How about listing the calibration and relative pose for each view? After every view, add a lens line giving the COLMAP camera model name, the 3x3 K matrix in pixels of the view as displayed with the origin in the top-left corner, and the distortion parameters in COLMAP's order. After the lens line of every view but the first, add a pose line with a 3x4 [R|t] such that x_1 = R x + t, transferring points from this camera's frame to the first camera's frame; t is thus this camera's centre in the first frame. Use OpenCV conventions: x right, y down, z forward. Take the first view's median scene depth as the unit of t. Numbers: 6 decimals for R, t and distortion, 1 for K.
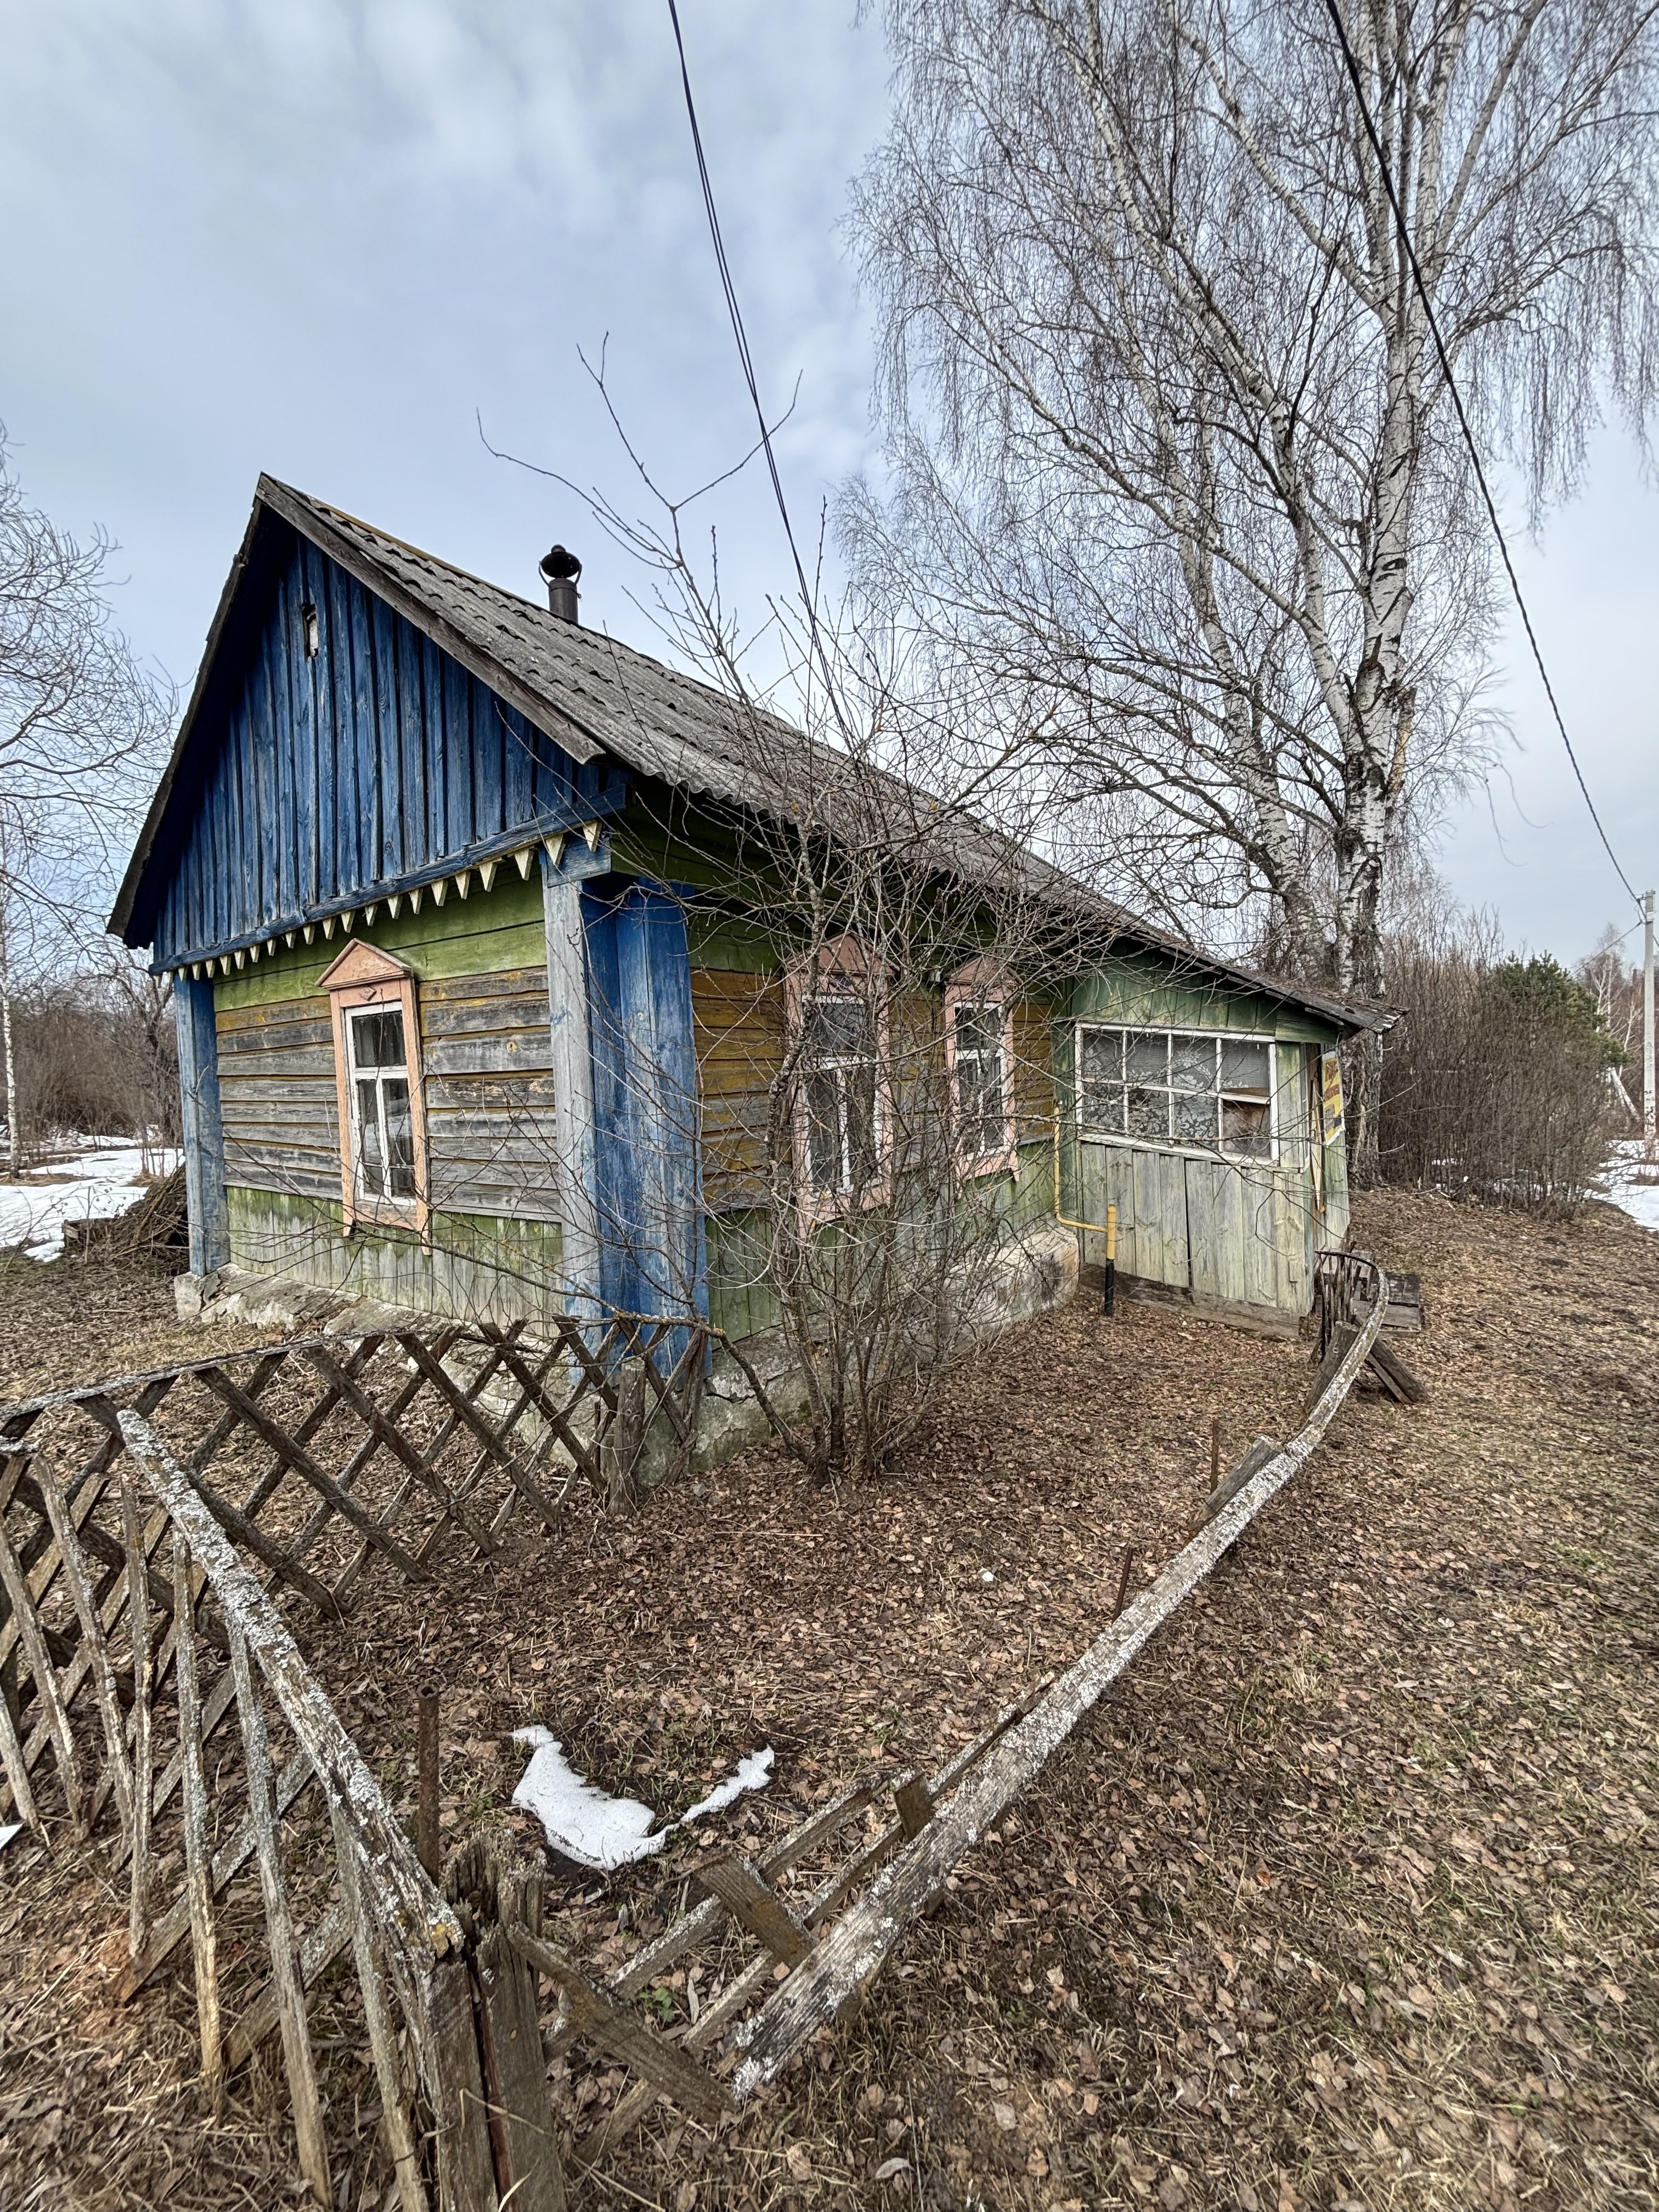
lens RADIAL K [[890.7, 0, 823.4], [0, 890.7, 1107.1], [0, 0, 1]] dist [-0.004125, 0.001167]
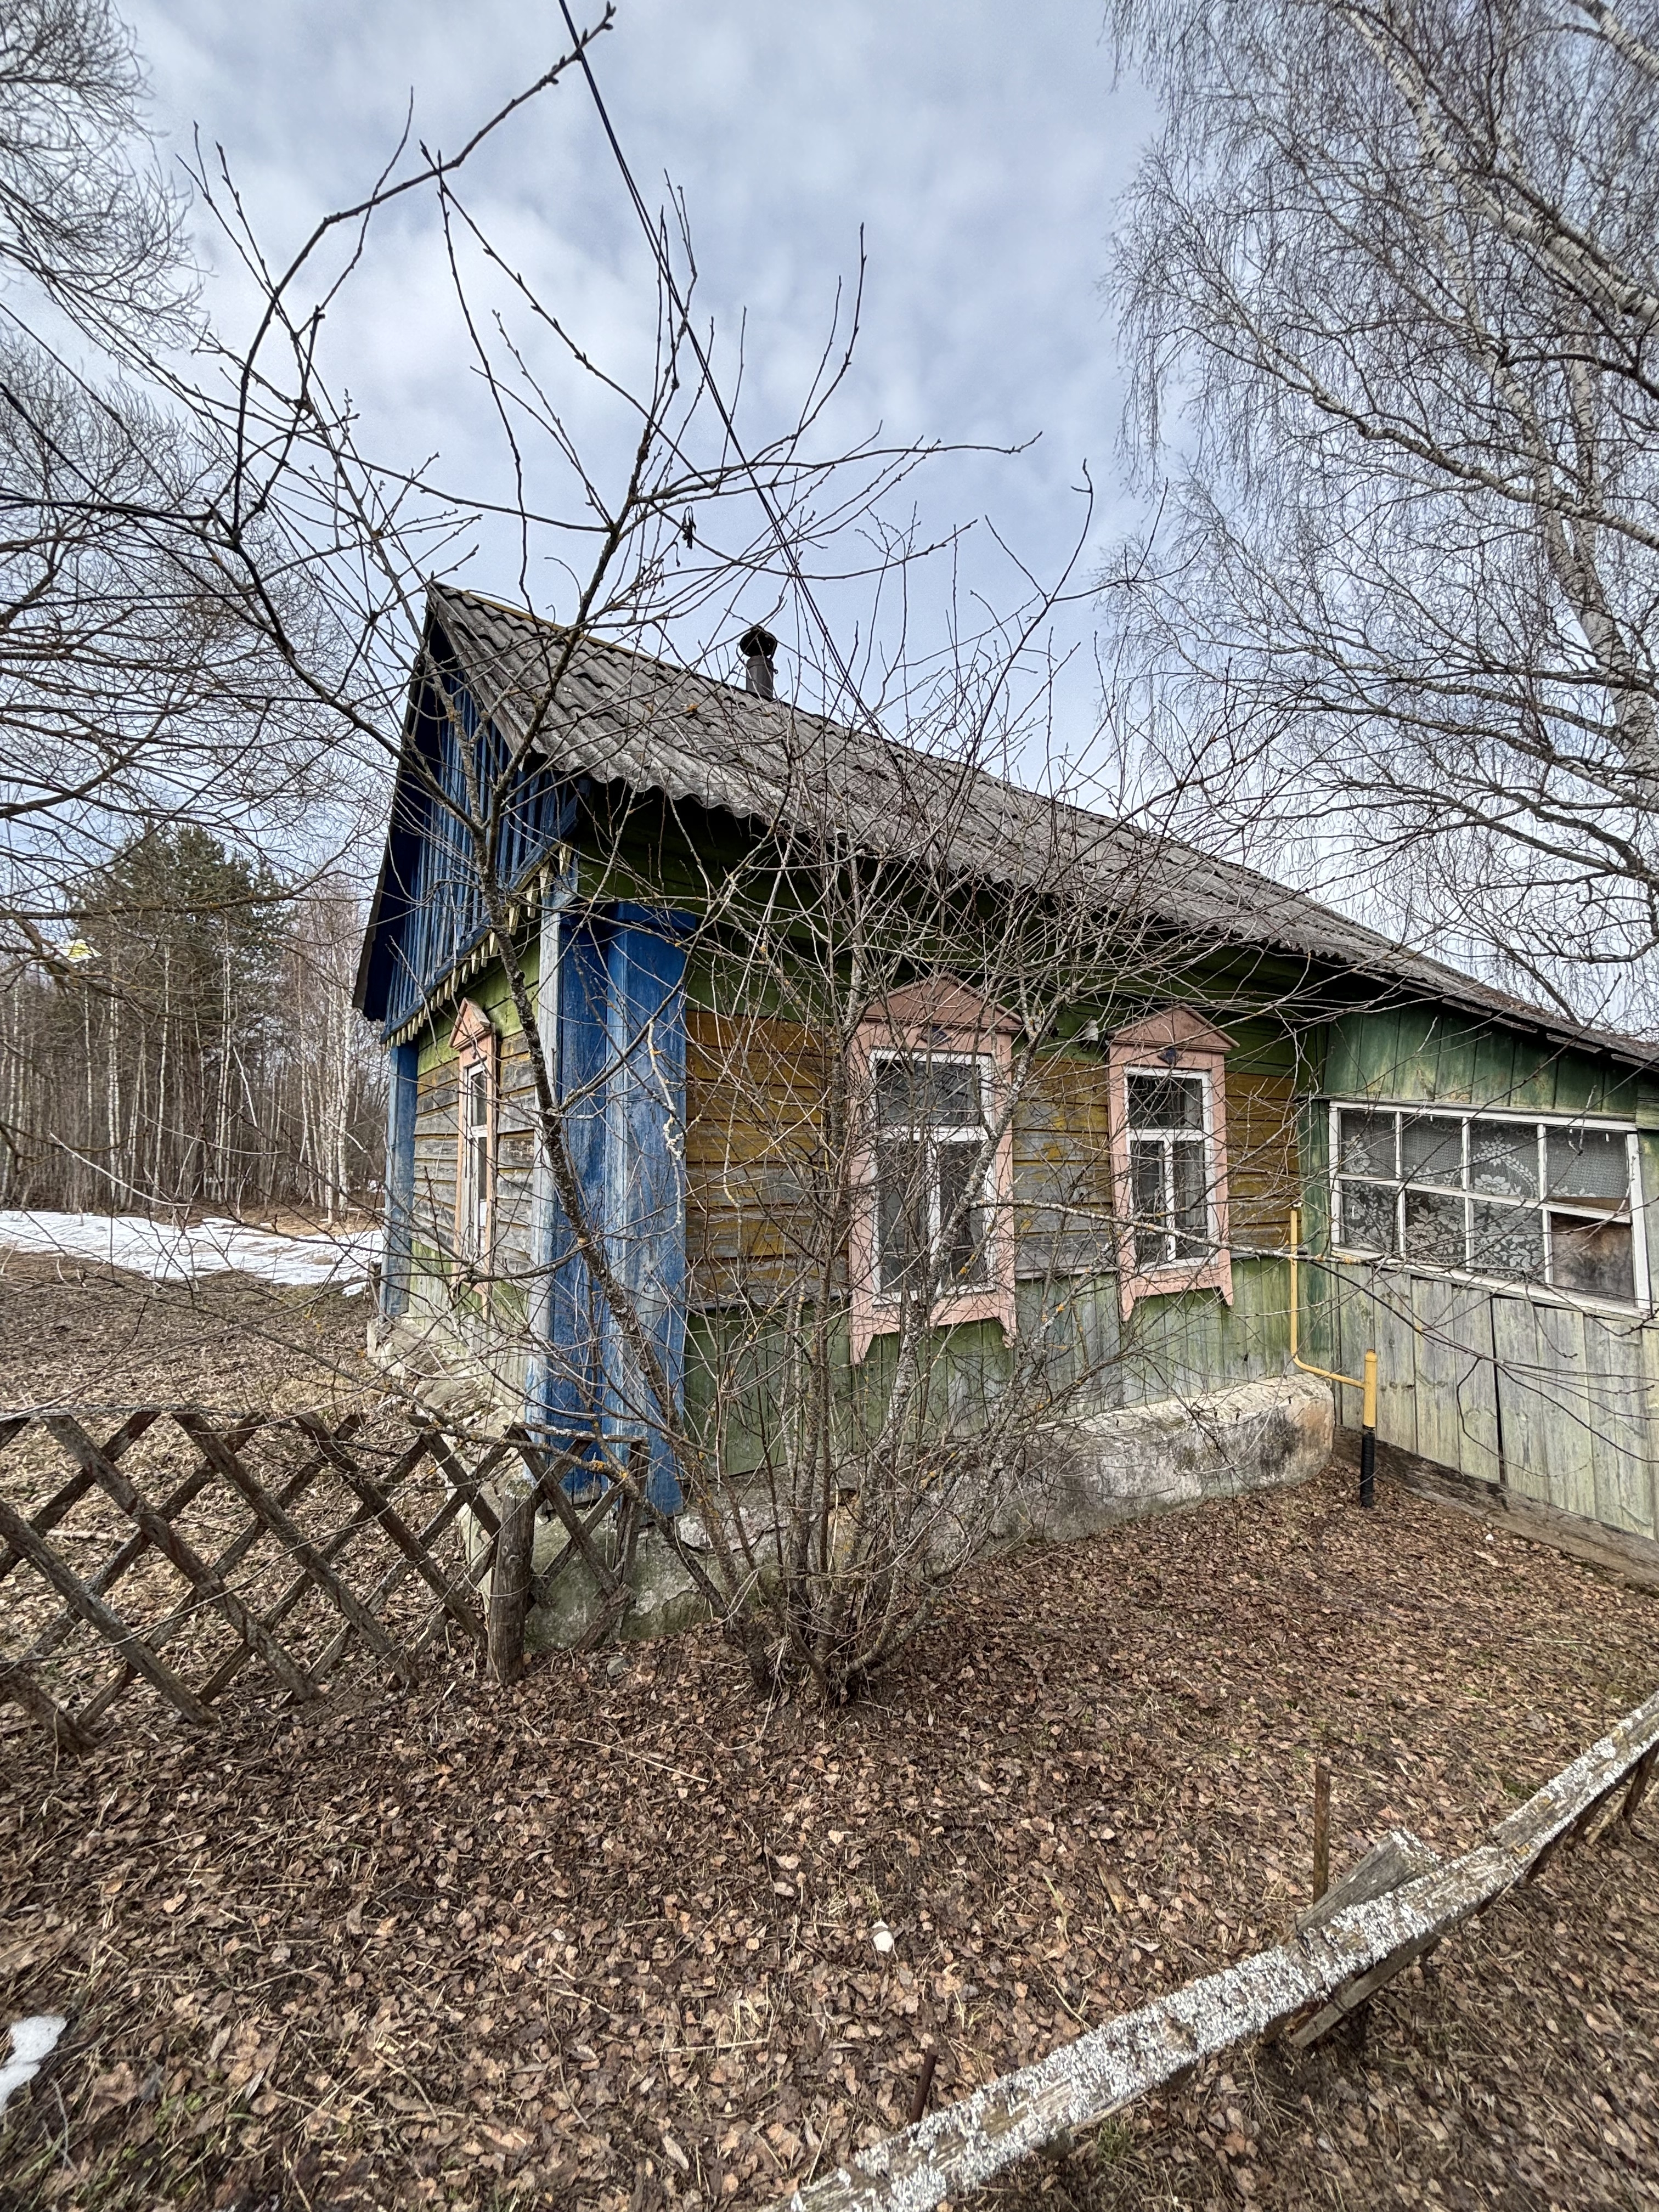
lens RADIAL K [[890.7, 0, 822.4], [0, 890.7, 1108.3], [0, 0, 1]] dist [-0.004125, 0.001167]
pose [[0.938863, 0.019923, -0.343714, 0.156610], [-0.053996, 0.994491, -0.089847, 0.003501], [0.340031, 0.102913, 0.934766, 0.156879]]
